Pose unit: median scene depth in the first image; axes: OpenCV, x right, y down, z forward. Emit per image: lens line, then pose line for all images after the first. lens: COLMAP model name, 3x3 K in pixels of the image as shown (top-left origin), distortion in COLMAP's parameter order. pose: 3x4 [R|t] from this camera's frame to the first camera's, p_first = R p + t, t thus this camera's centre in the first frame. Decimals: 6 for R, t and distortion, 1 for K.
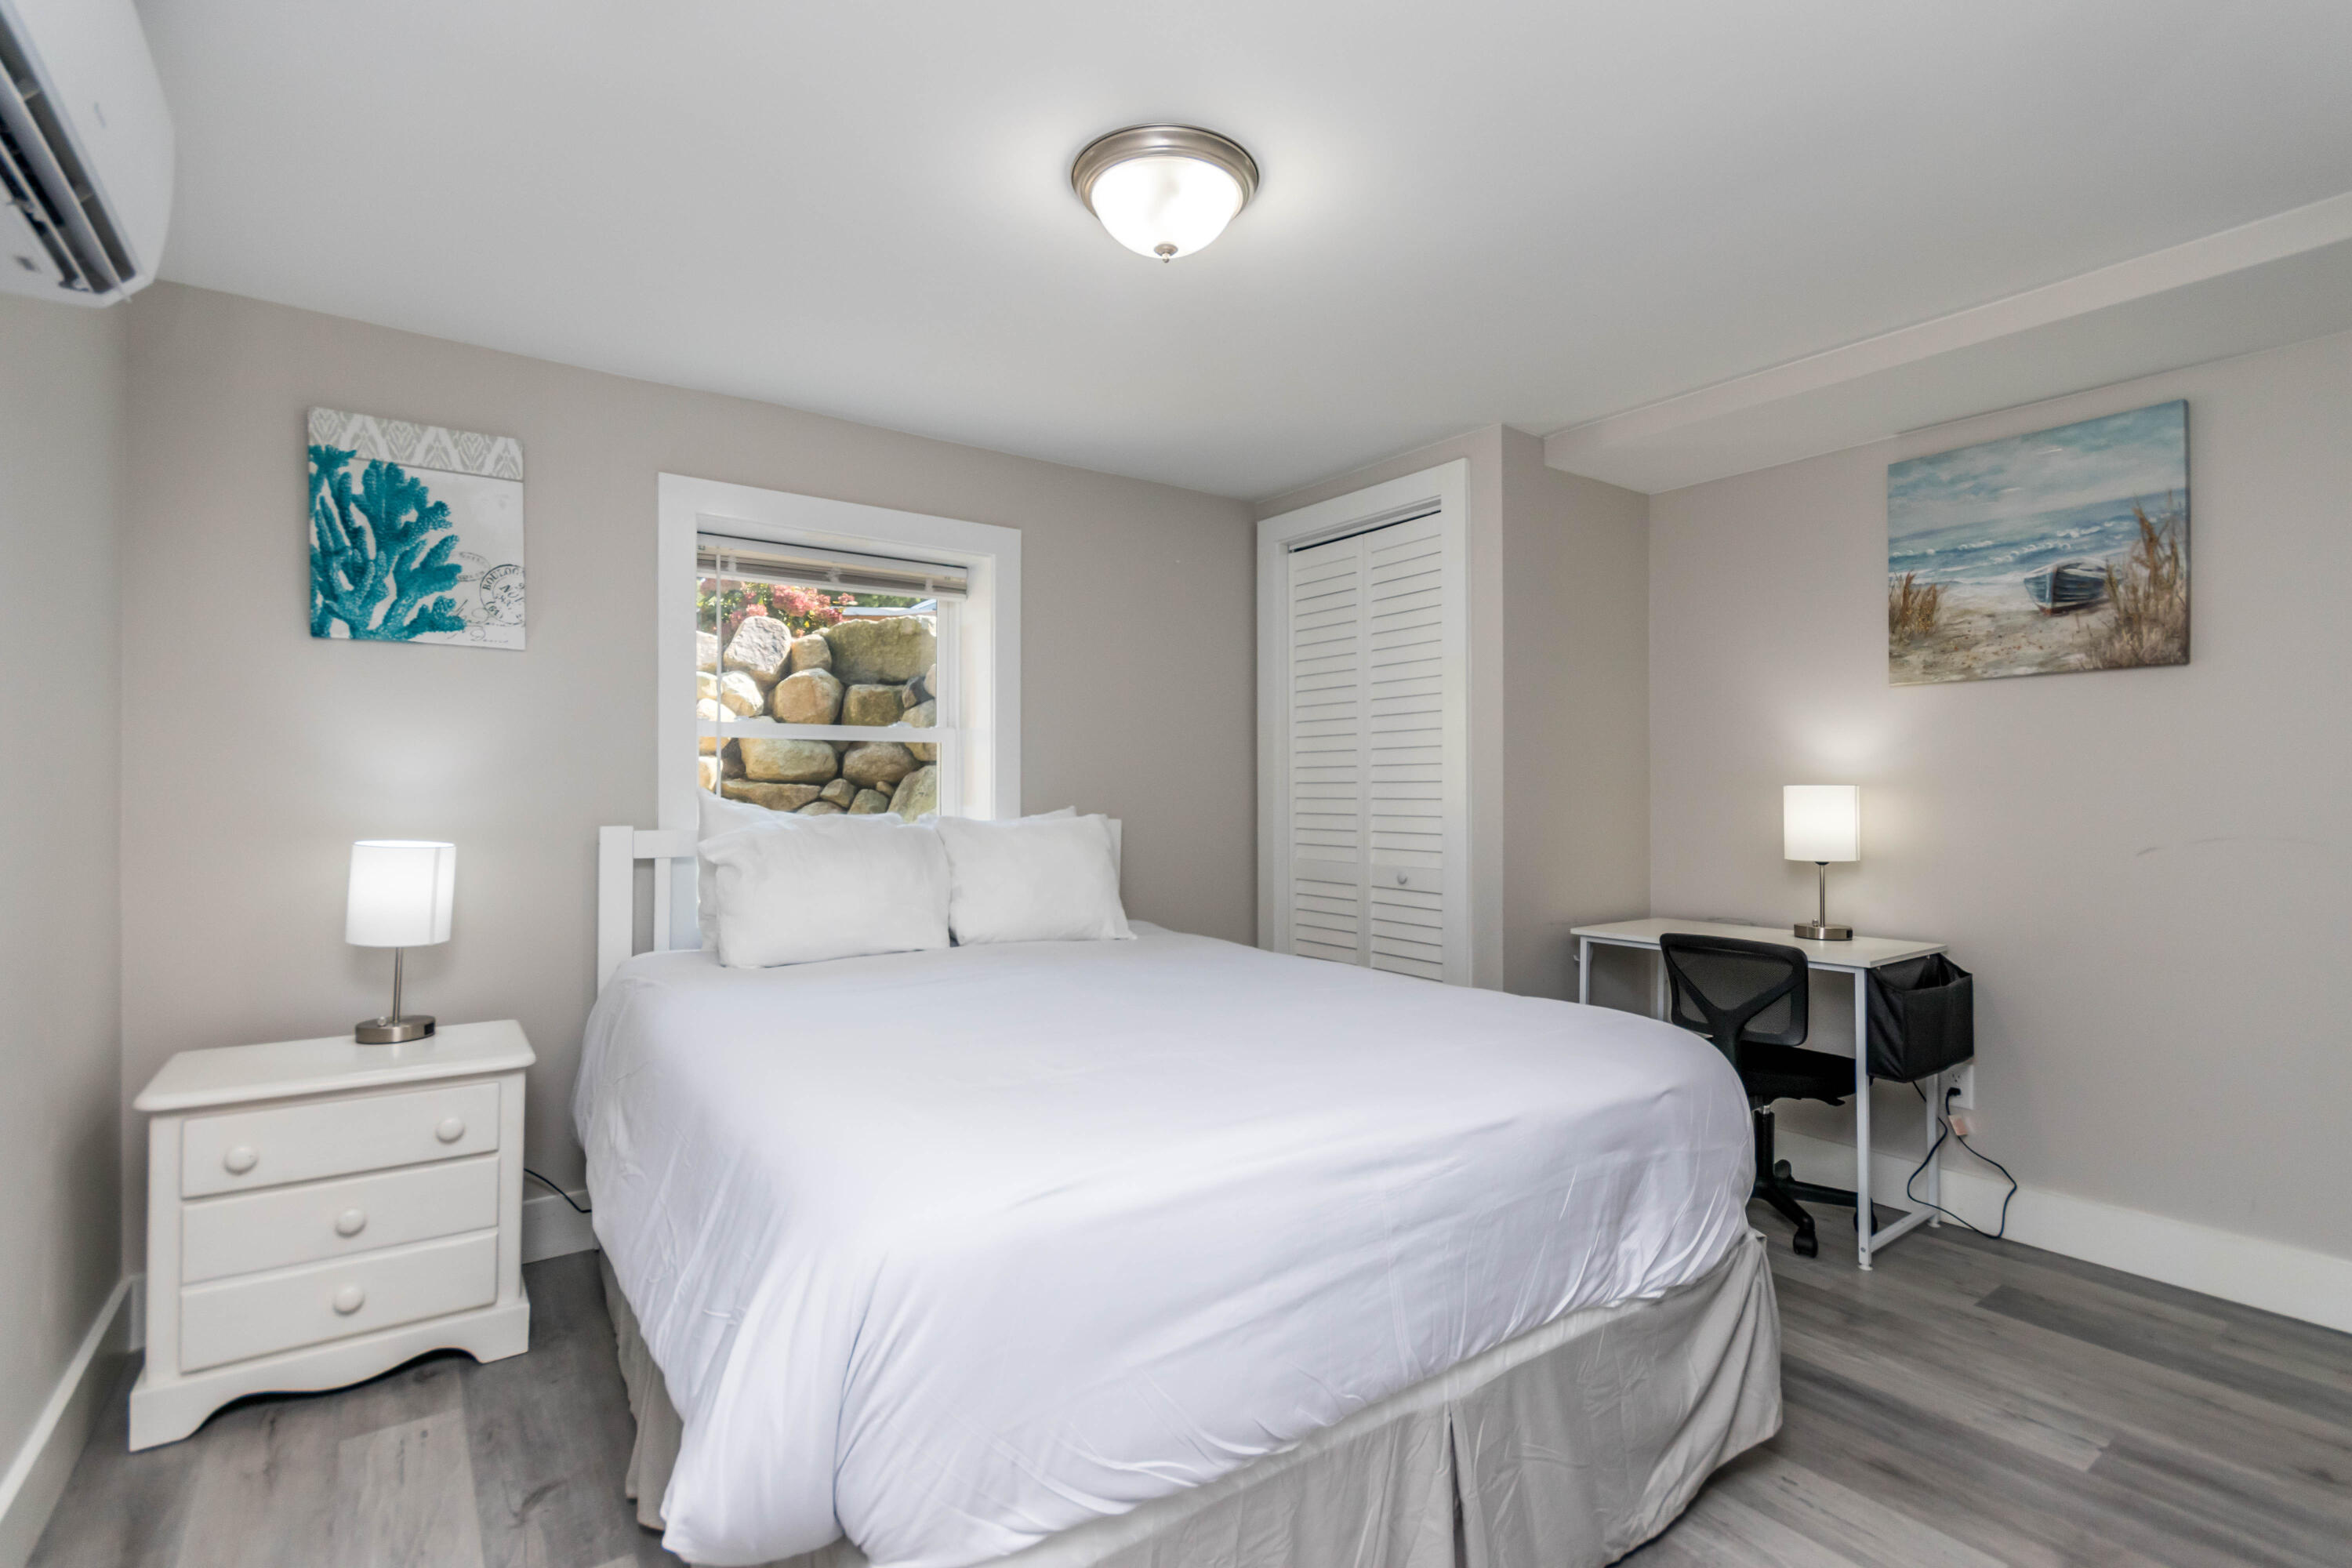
lens RADIAL K [[1098.2, 0, 1167.5], [0, 1098.2, 795.8], [0, 0, 1]] dist [0.000558, 0.000410]
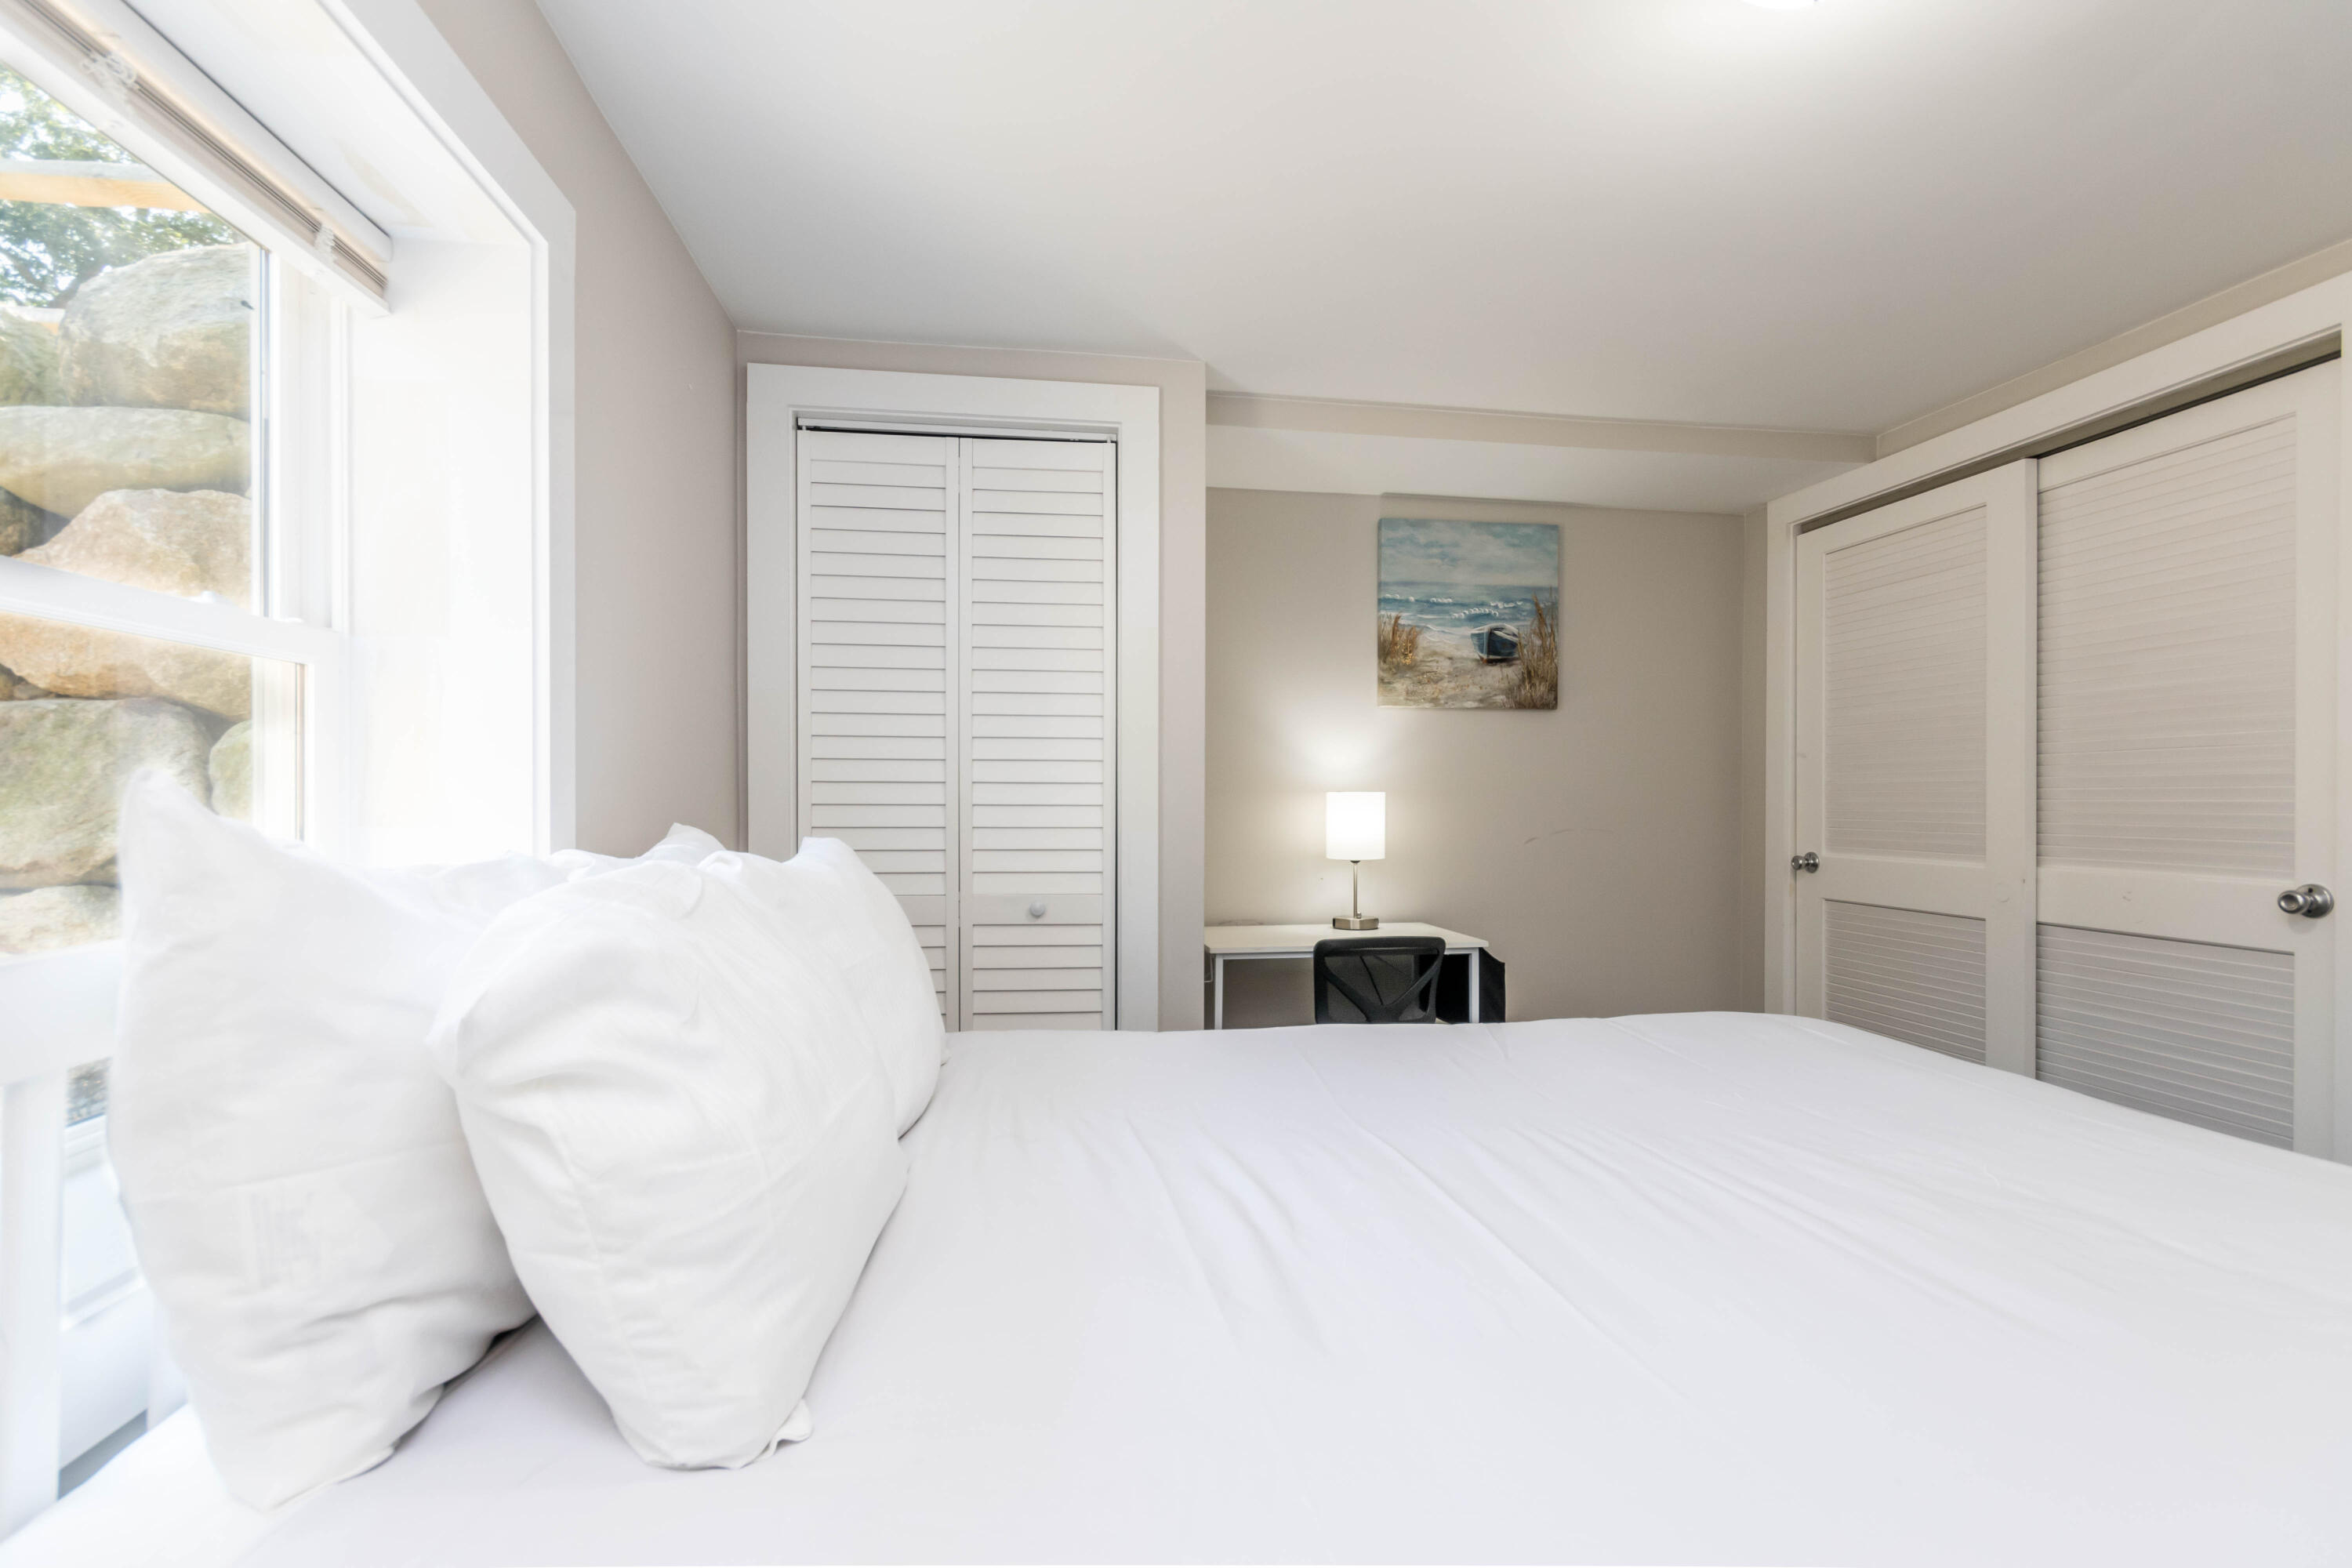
lens RADIAL K [[1098.2, 0, 1167.5], [0, 1098.2, 795.8], [0, 0, 1]] dist [0.000558, 0.000410]
pose [[0.456437, -0.001049, 0.889755, -0.527044], [-0.005278, 0.999979, 0.003887, -0.009179], [-0.889740, -0.006470, 0.456421, 0.716129]]
